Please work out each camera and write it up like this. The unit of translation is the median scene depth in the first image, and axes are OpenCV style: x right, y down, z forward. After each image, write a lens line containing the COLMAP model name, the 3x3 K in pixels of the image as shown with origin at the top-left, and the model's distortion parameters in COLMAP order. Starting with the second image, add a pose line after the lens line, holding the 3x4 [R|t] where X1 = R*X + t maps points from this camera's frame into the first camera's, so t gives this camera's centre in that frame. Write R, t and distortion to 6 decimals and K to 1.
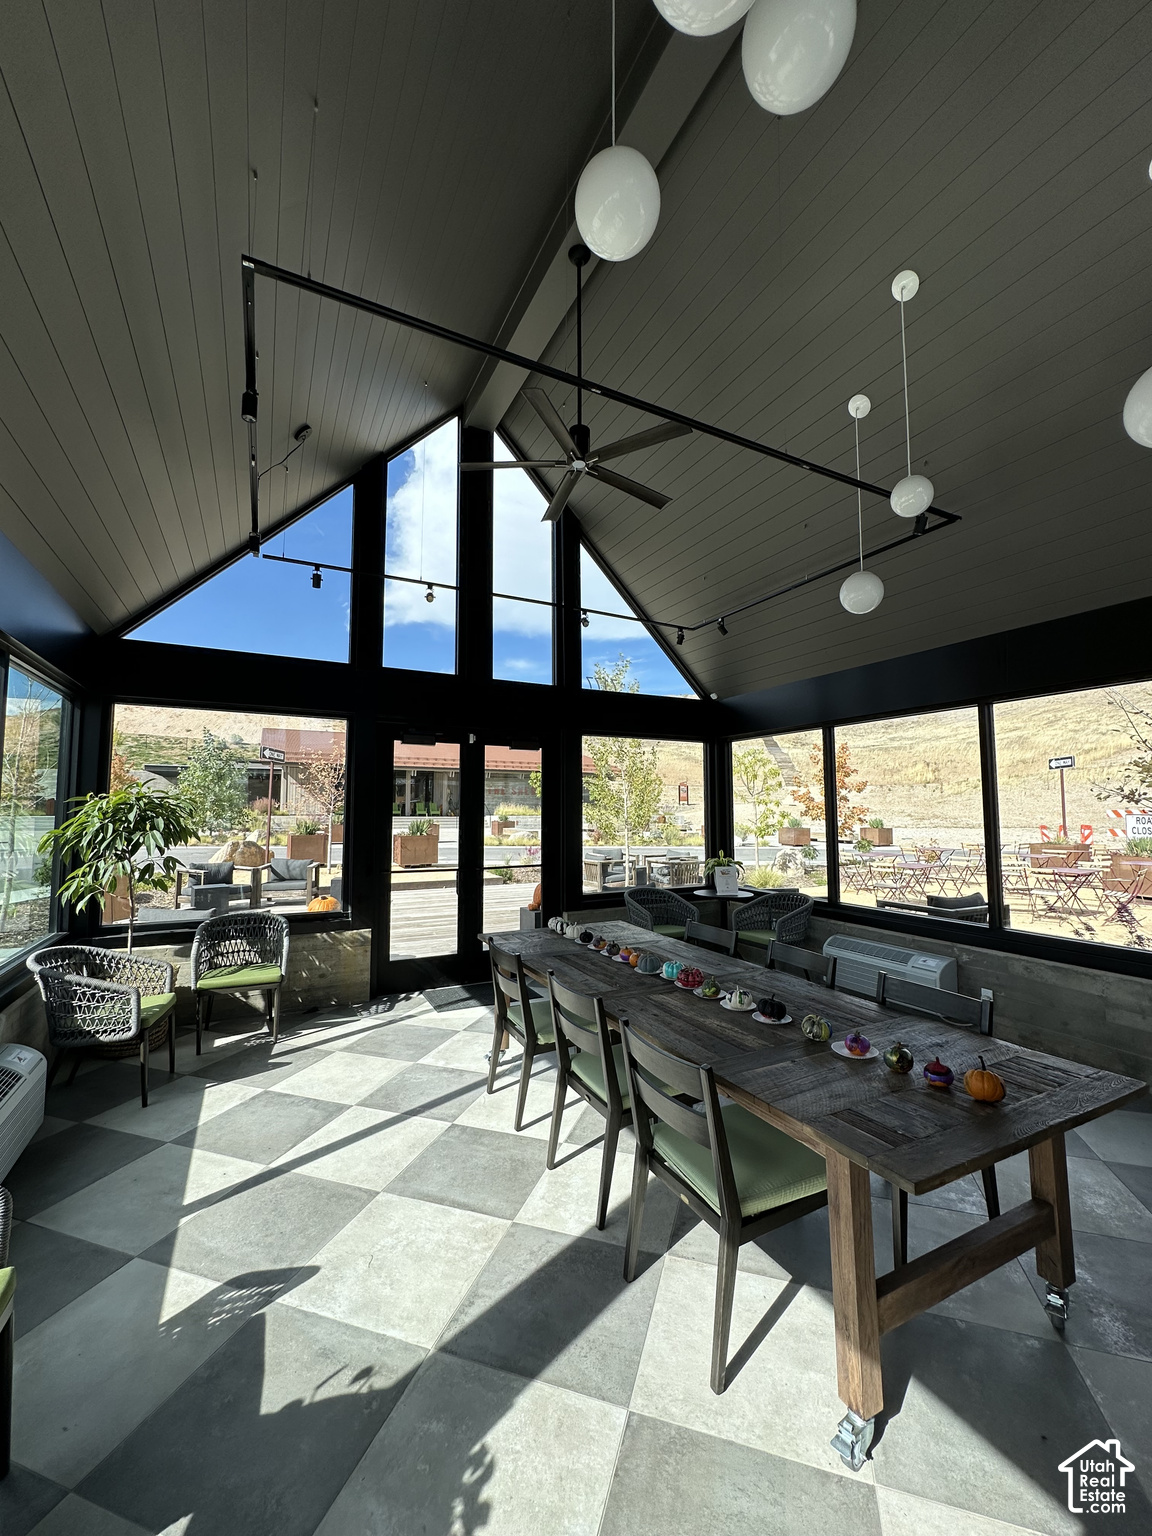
lens RADIAL K [[618.7, 0, 576.0], [0, 618.7, 765.3], [0, 0, 1]] dist [0.001017, -0.000099]
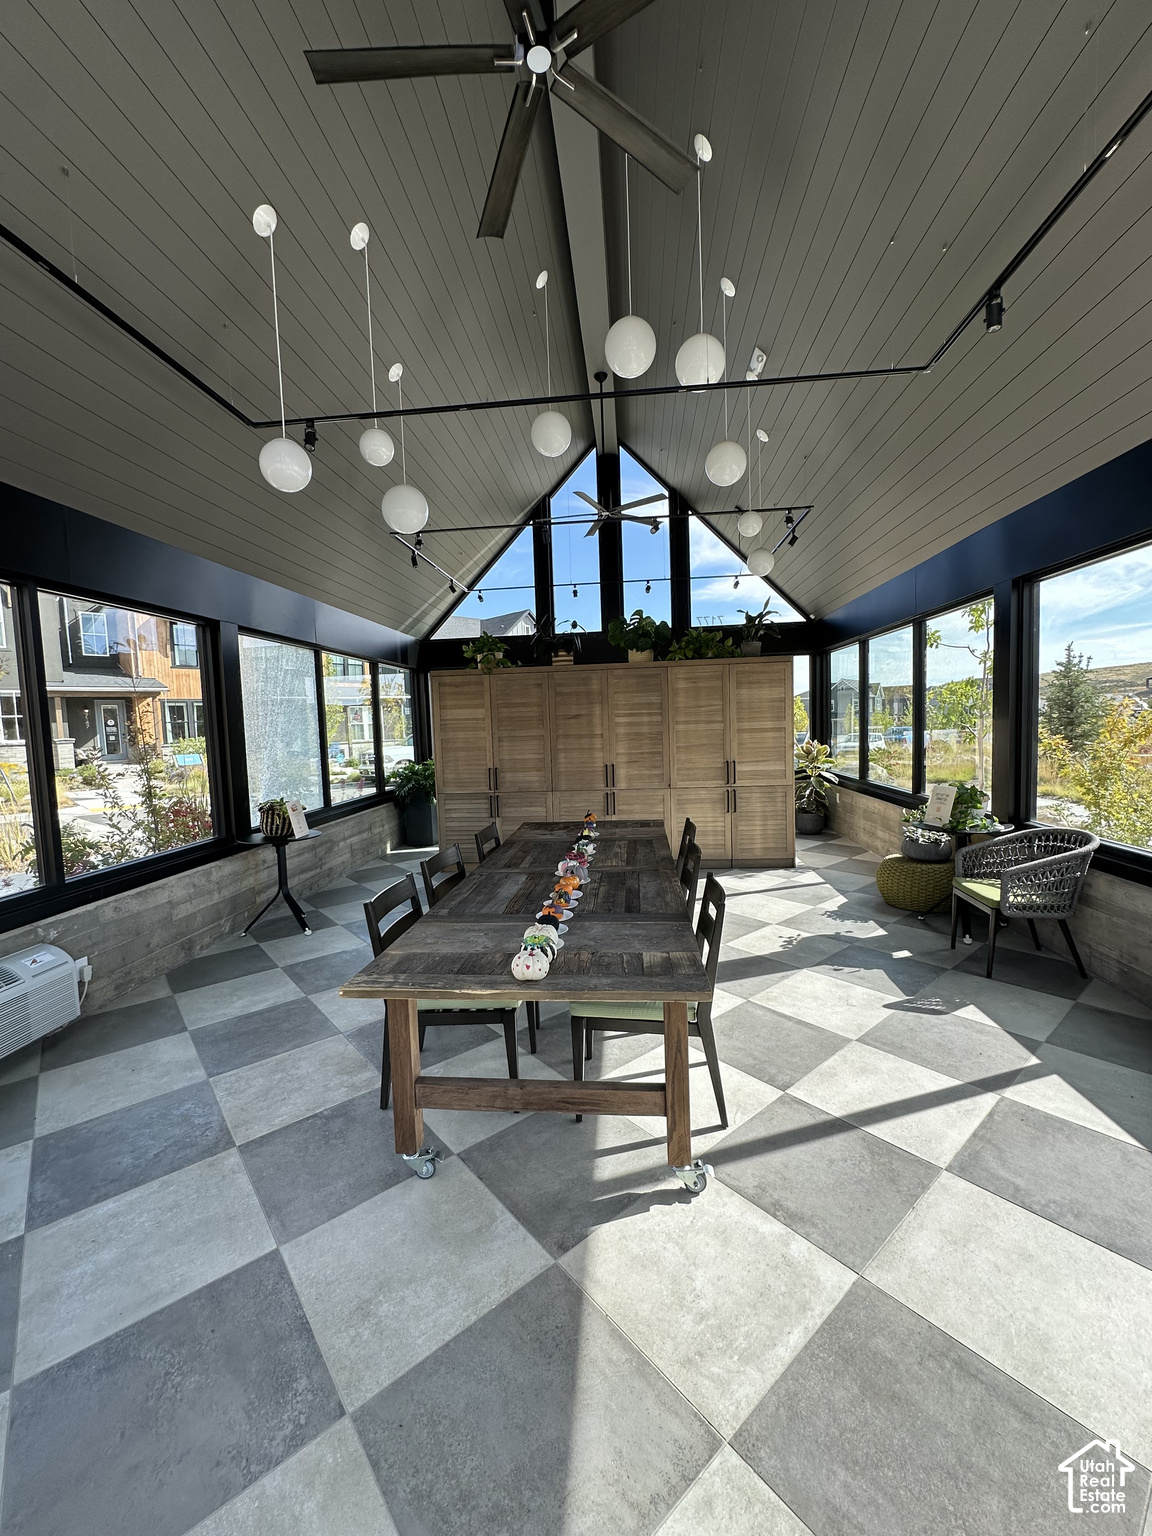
lens RADIAL K [[618.7, 0, 576.2], [0, 618.7, 767.2], [0, 0, 1]] dist [0.001017, -0.000099]
pose [[-0.845603, -0.008492, 0.533745, -0.577051], [-0.006165, 0.999962, 0.006143, 0.218701], [-0.533777, 0.001904, -0.845623, 2.659542]]
